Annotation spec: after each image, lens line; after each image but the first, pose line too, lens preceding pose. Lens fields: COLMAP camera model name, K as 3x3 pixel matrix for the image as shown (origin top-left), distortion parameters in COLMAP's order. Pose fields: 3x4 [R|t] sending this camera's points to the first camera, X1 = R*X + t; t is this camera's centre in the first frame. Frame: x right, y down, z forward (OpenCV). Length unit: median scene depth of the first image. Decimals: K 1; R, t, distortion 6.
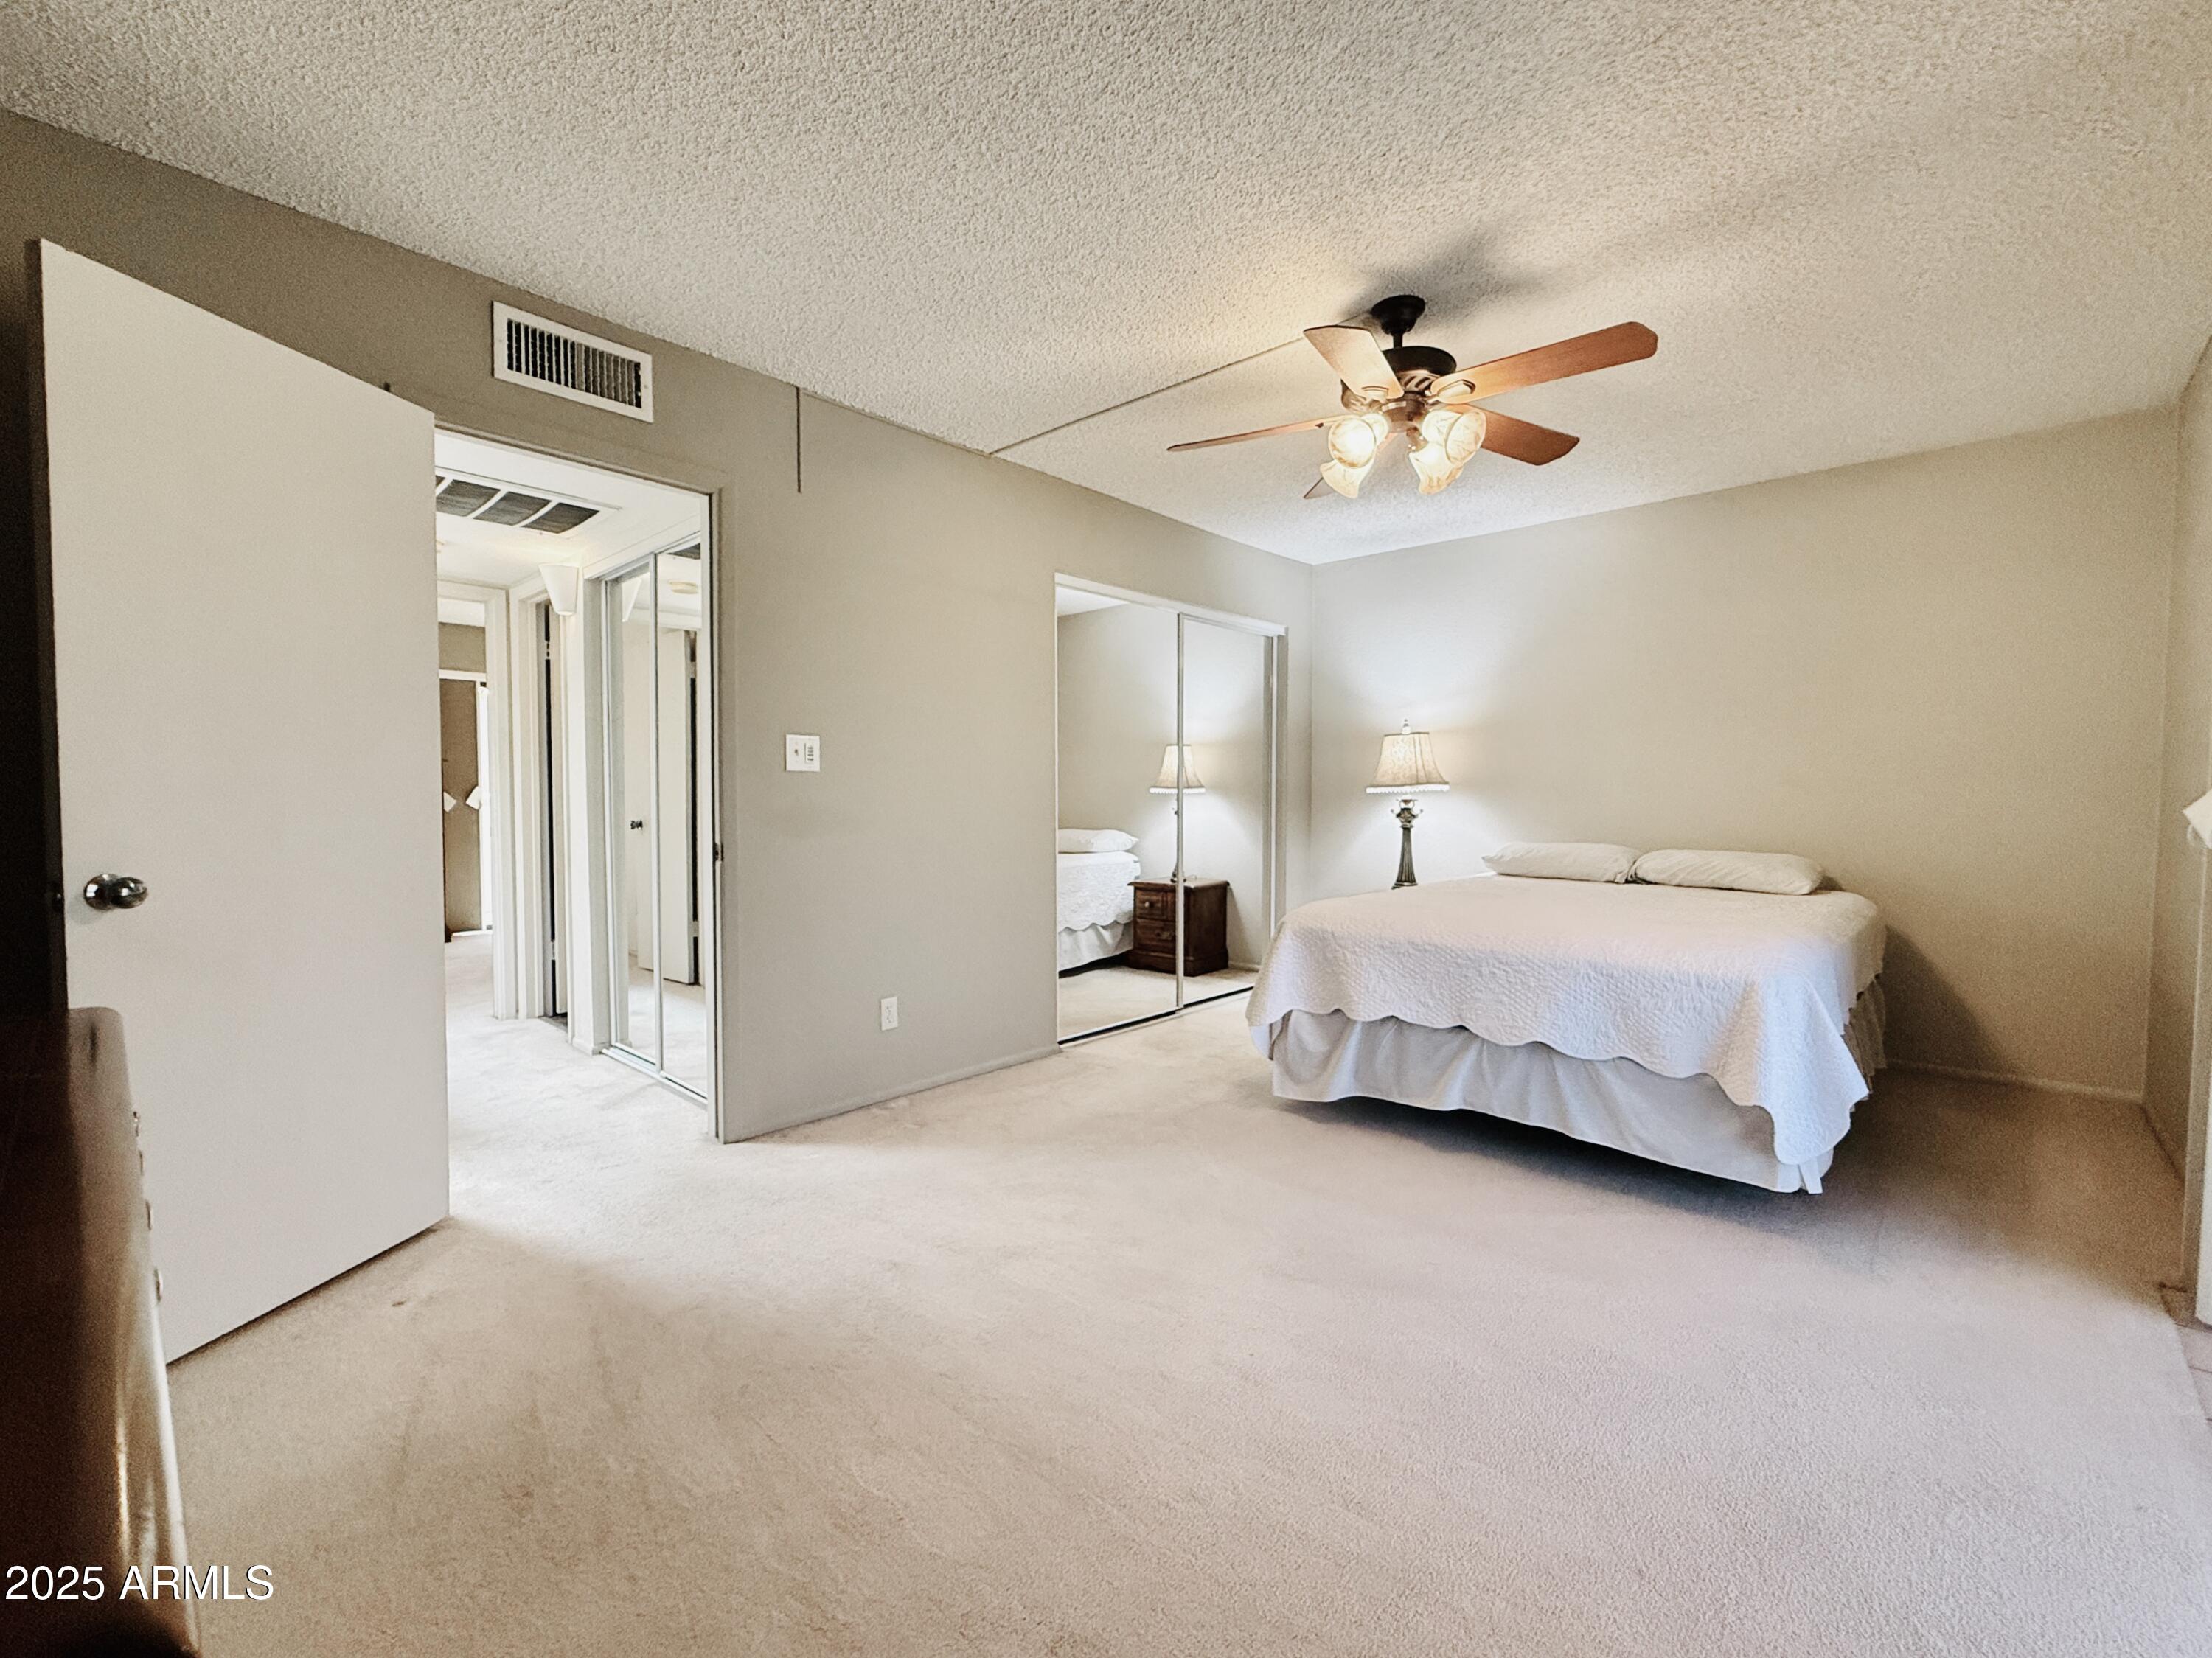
lens RADIAL K [[947.2, 0, 1145.5], [0, 947.2, 832.4], [0, 0, 1]] dist [-0.001946, -0.000066]
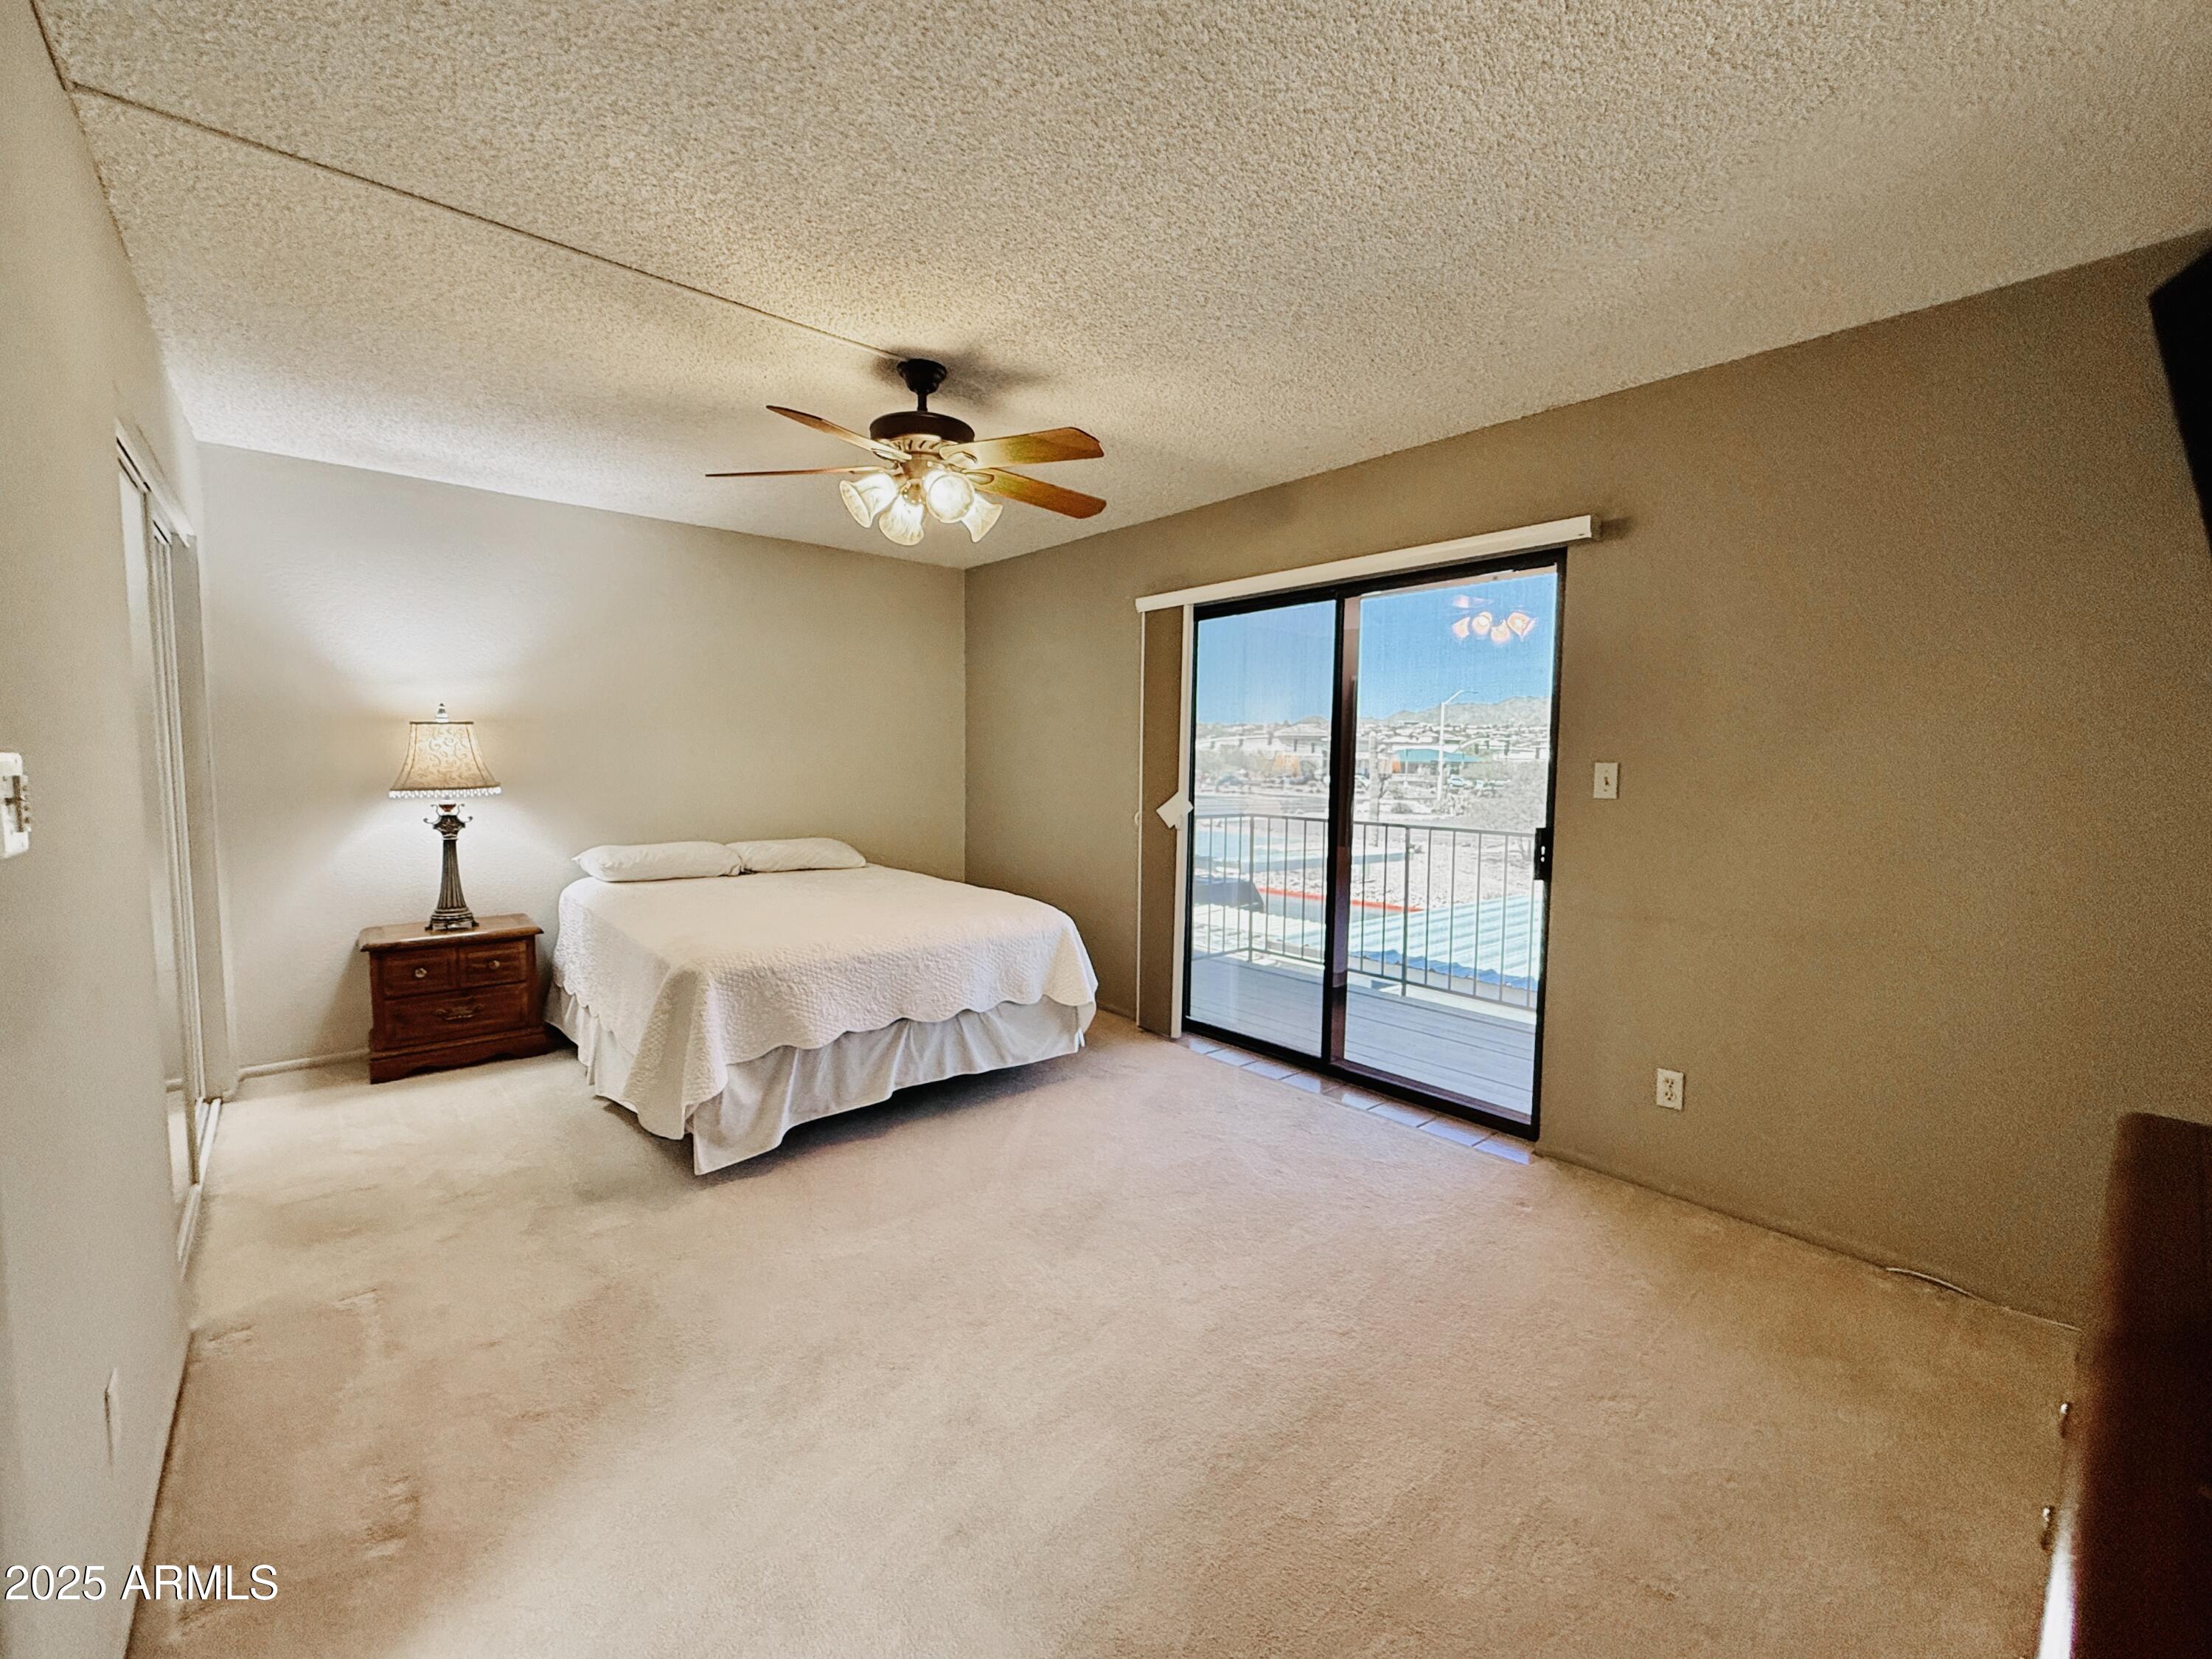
lens RADIAL K [[889.1, 0, 1106.0], [0, 889.1, 829.5], [0, 0, 1]] dist [-0.002493, -0.000227]
pose [[0.137077, -0.073965, 0.987795, -0.632687], [0.025436, 0.997142, 0.071135, -0.086930], [-0.990234, 0.015375, 0.138567, 0.570973]]
